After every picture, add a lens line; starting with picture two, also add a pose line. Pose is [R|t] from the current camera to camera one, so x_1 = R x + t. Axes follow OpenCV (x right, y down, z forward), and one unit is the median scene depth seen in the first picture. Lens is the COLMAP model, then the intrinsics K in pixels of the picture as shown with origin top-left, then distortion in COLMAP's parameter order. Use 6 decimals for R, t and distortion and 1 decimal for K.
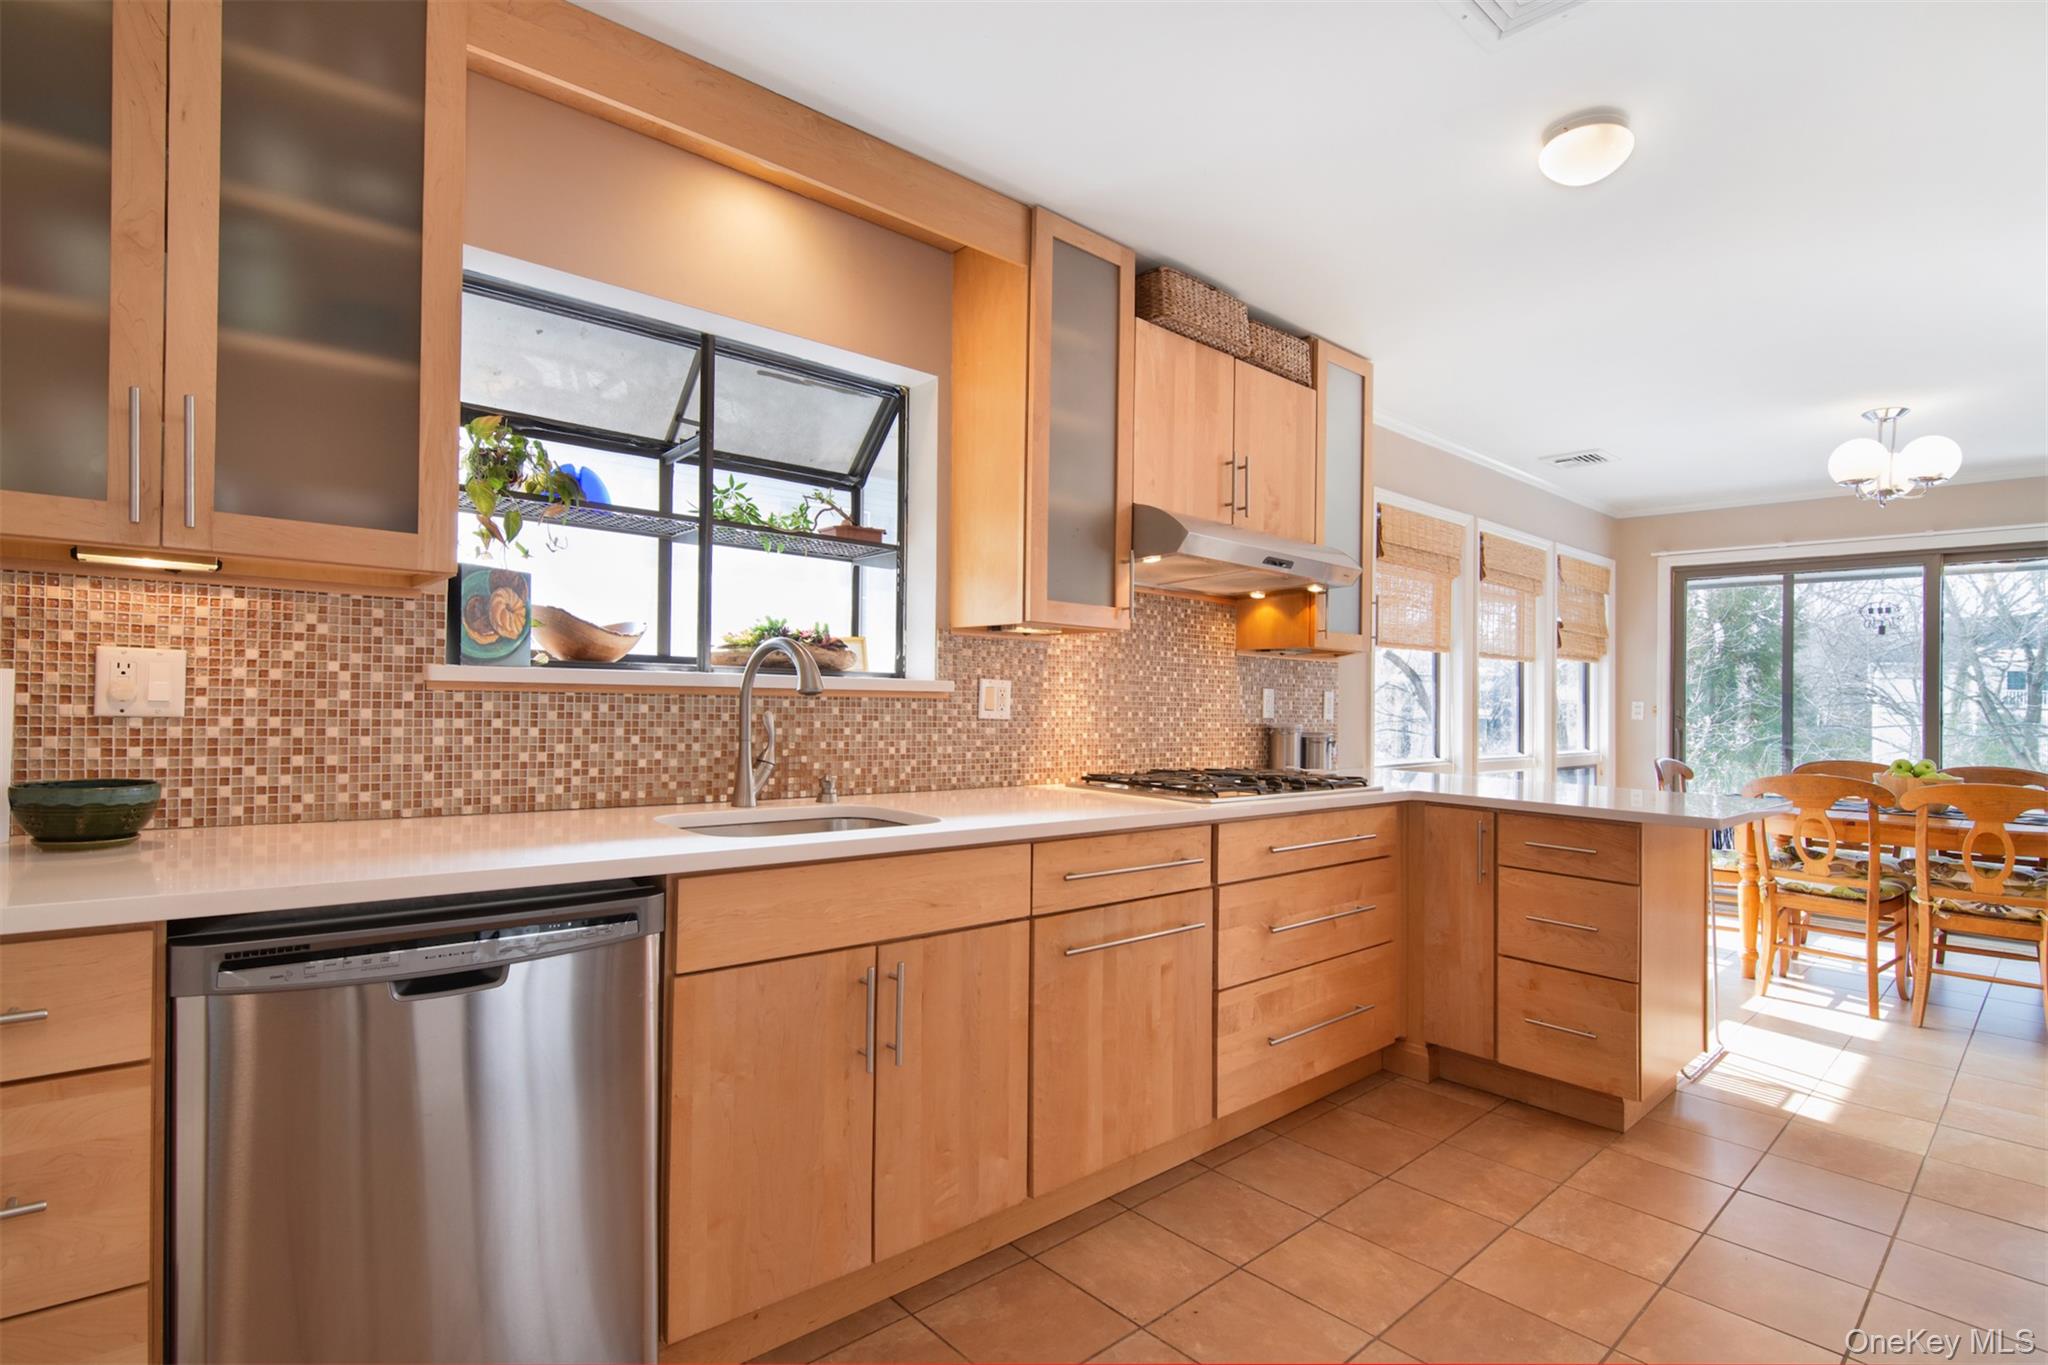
lens RADIAL K [[1024.9, 0, 1025.8], [0, 1024.9, 638.2], [0, 0, 1]] dist [-0.003348, -0.000371]
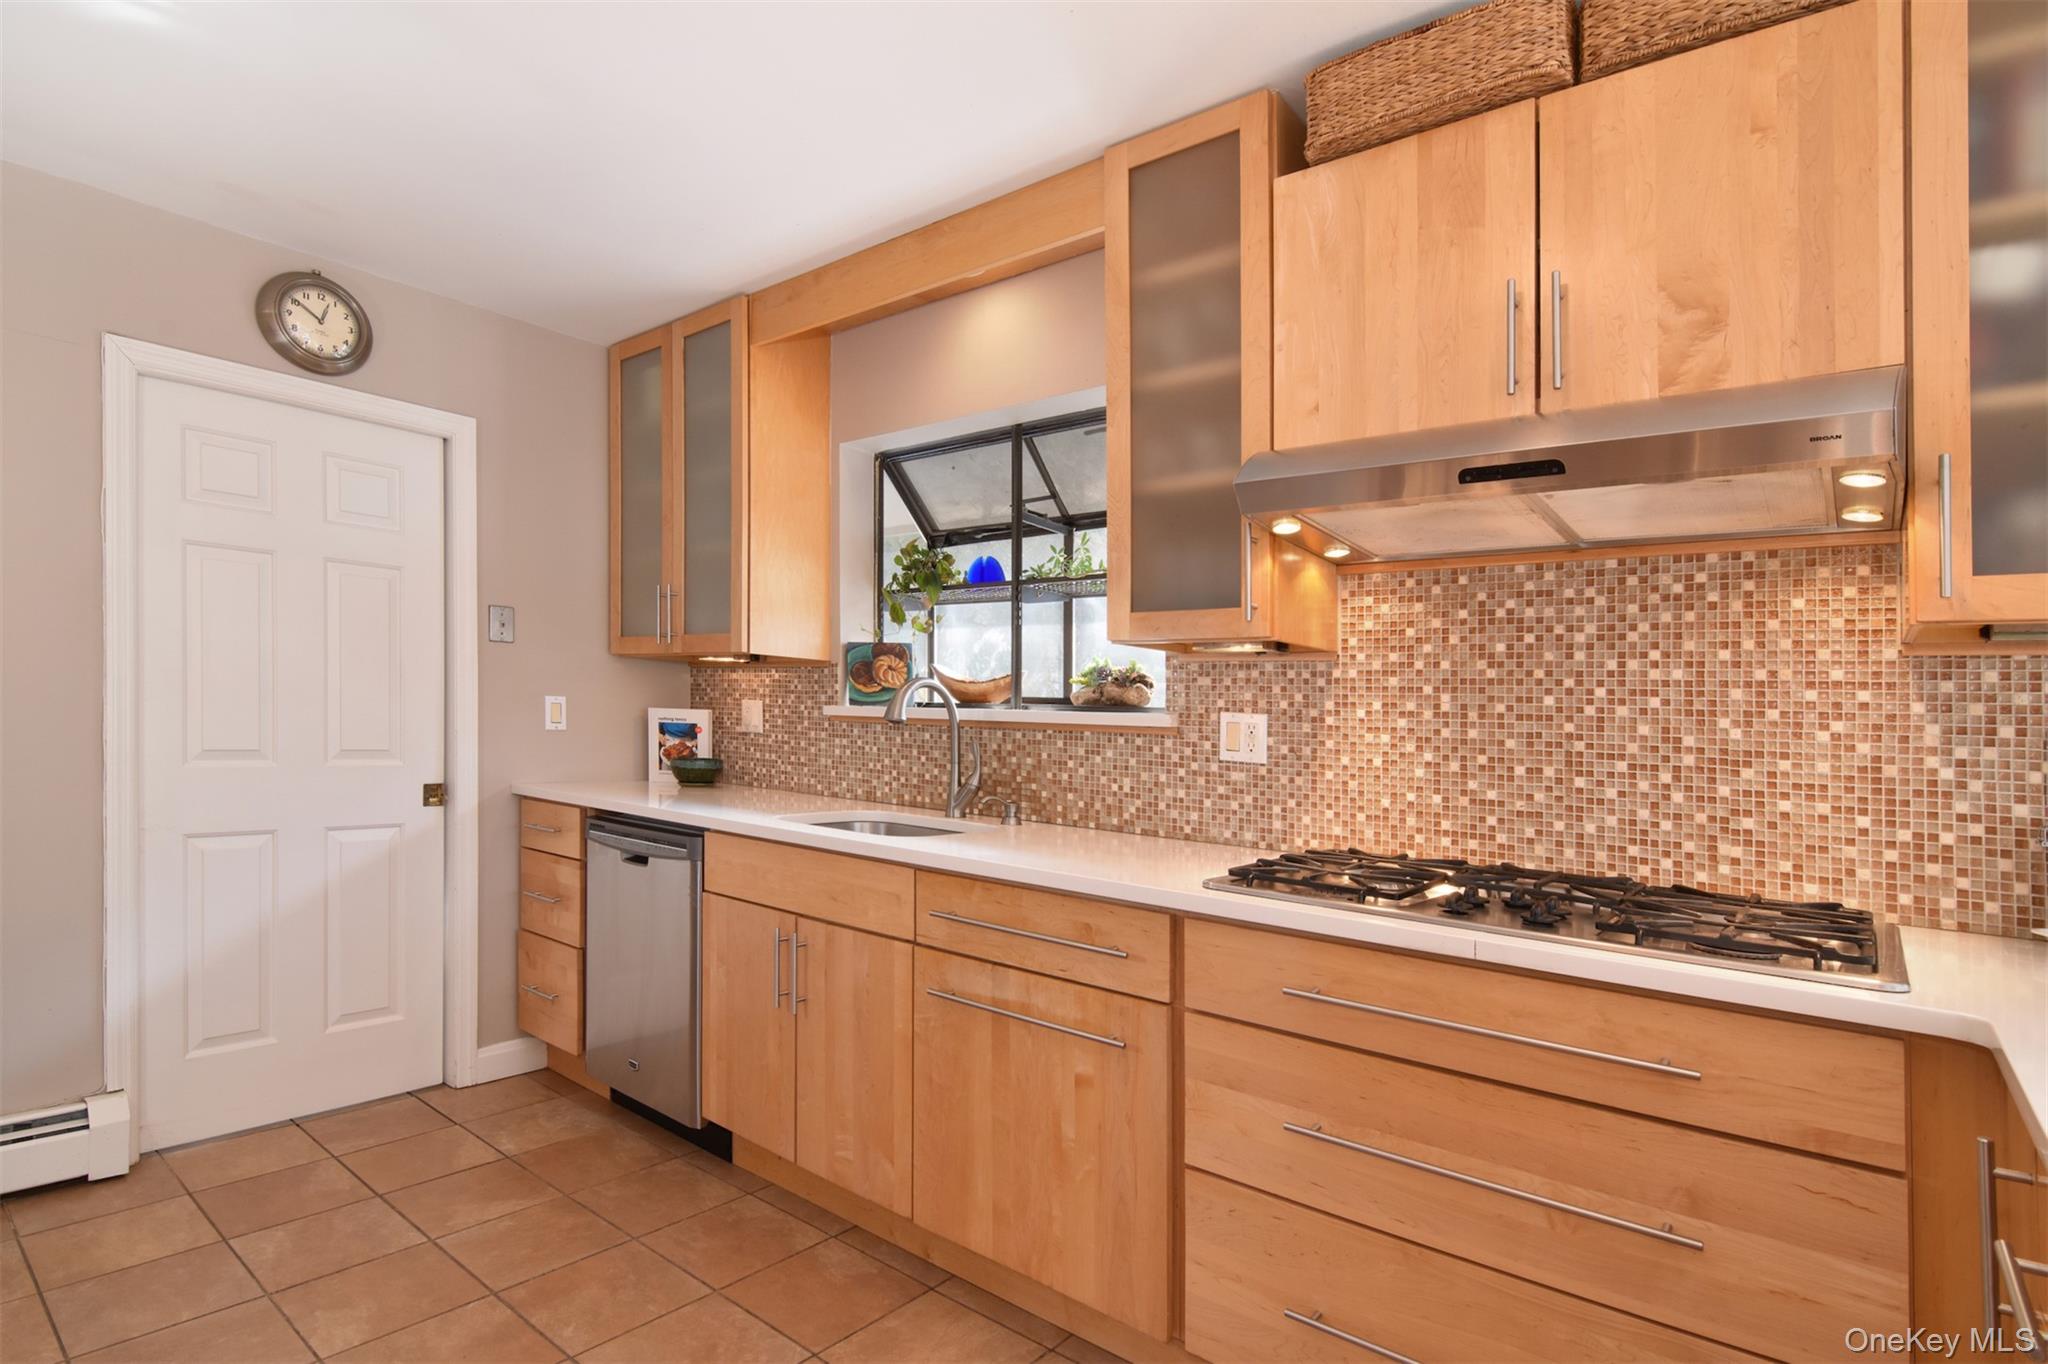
lens RADIAL K [[1024.8, 0, 1023.9], [0, 1024.8, 733.9], [0, 0, 1]] dist [-0.015544, -0.000286]
pose [[0.140627, -0.002551, -0.990059, 0.826733], [0.023868, 0.999715, 0.000815, 0.057908], [0.989775, -0.023746, 0.140648, 0.799185]]
